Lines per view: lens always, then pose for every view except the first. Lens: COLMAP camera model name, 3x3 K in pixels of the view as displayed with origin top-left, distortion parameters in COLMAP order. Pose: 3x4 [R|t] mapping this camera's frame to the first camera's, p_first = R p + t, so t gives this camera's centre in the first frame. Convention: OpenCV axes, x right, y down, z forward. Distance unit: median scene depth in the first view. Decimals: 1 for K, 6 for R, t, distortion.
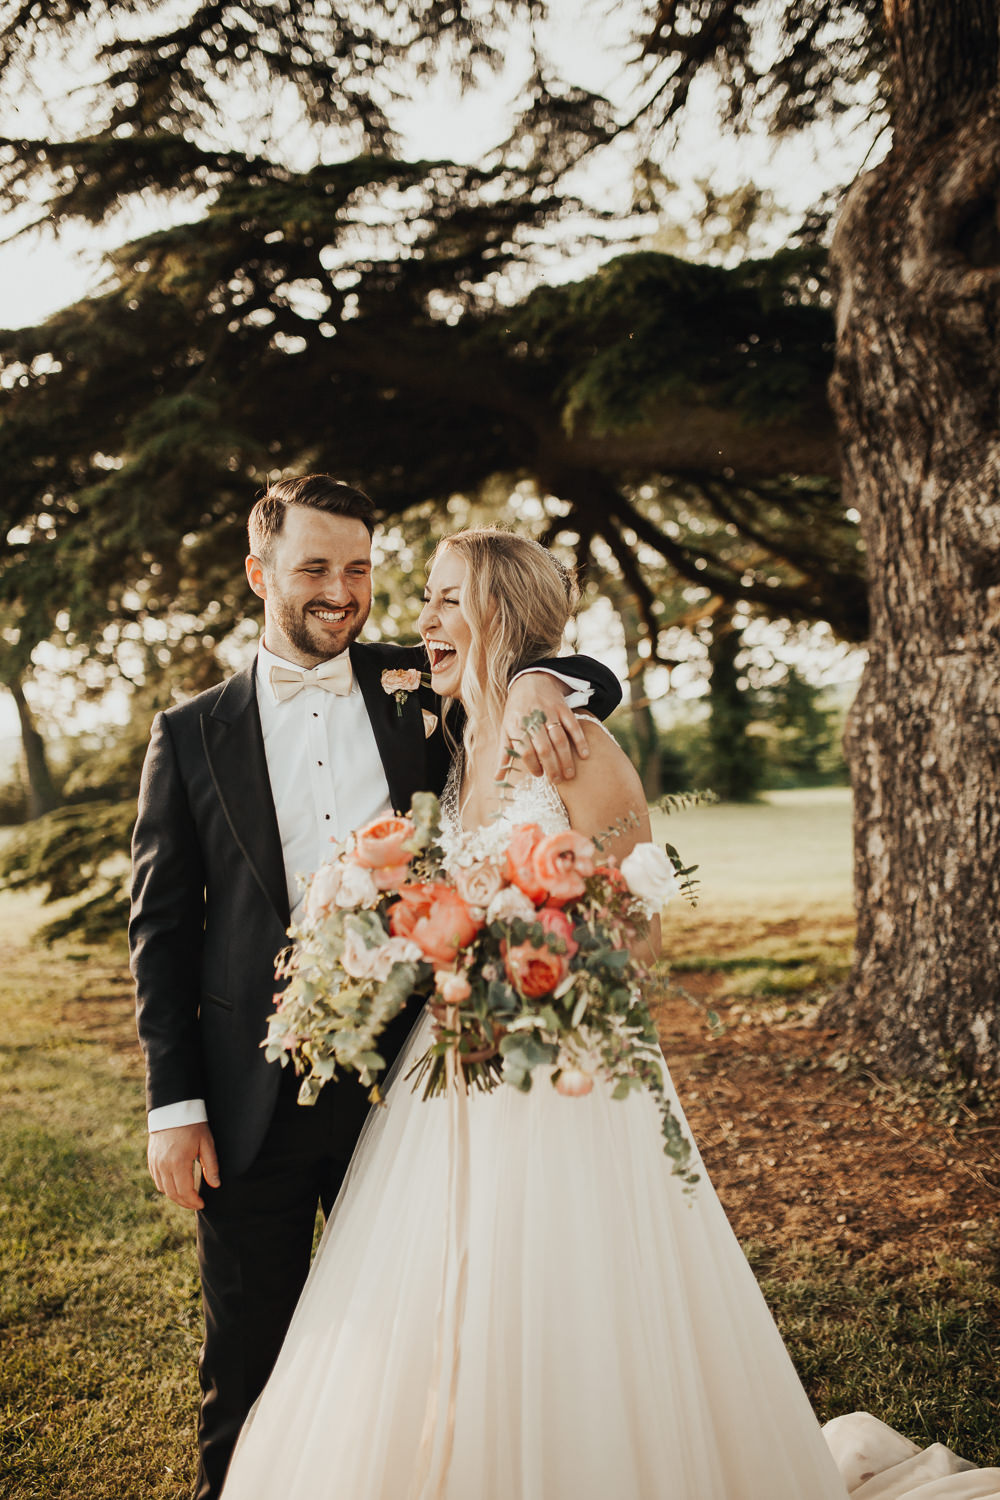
lens RADIAL K [[1423.3, 0, 503.4], [0, 1423.3, 751.7], [0, 0, 1]] dist [-0.019784, 0.000000]
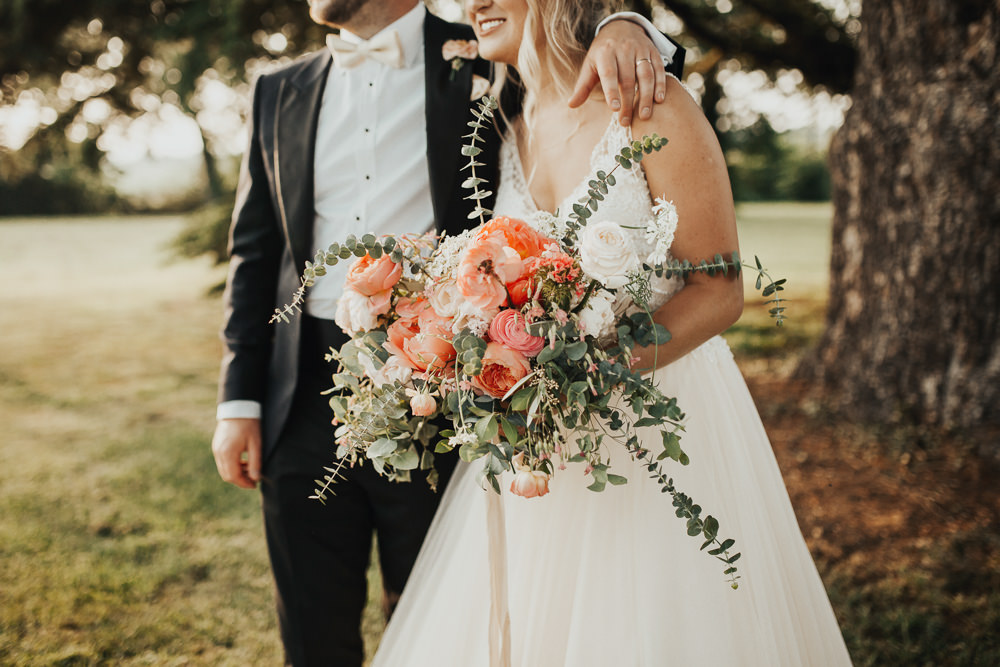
lens RADIAL K [[948.9, 0, 499.3], [0, 948.9, 334.4], [0, 0, 1]] dist [-0.019784, 0.000000]
pose [[0.999001, 0.032027, -0.031168, -0.019804], [-0.026643, 0.986759, 0.159993, 0.024685], [0.035880, -0.159003, 0.986626, 0.162106]]
